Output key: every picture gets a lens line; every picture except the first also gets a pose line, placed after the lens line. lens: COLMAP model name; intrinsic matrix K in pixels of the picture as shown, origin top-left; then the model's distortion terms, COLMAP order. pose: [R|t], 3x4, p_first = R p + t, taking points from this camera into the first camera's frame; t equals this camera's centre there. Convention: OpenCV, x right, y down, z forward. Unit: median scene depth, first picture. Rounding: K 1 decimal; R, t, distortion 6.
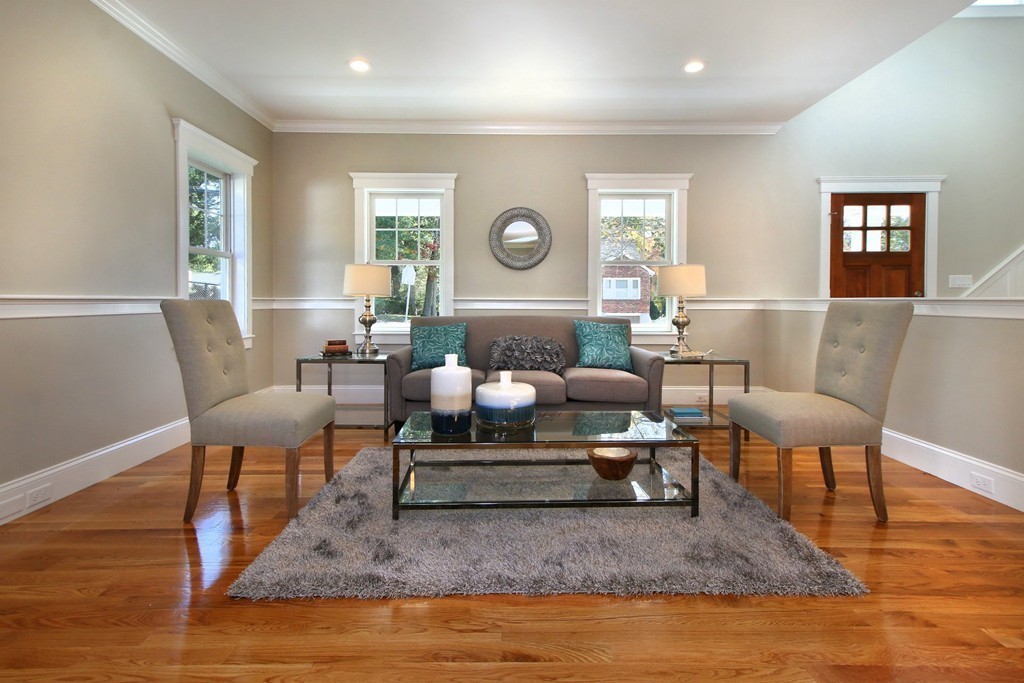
lens RADIAL K [[495.5, 0, 507.1], [0, 495.5, 303.9], [0, 0, 1]] dist [0.010521, -0.000965]
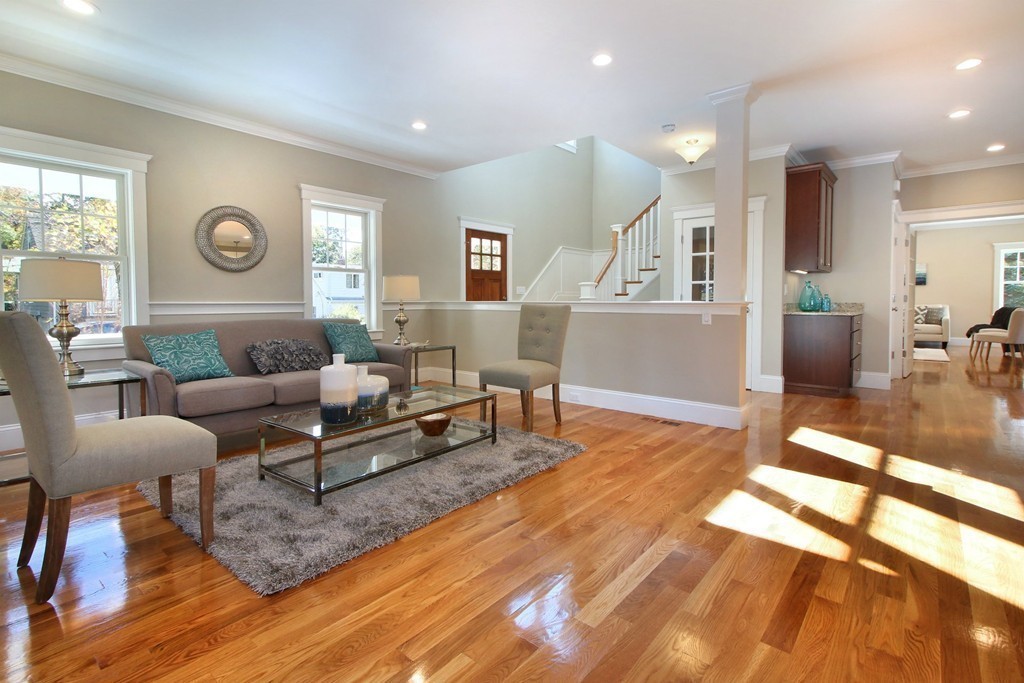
lens RADIAL K [[495.5, 0, 512.6], [0, 495.5, 306.1], [0, 0, 1]] dist [0.010521, -0.000965]
pose [[0.633124, -0.011496, 0.773965, -0.377473], [0.008411, 0.999933, 0.007972, -0.006662], [-0.774004, 0.001463, 0.633179, -0.014891]]
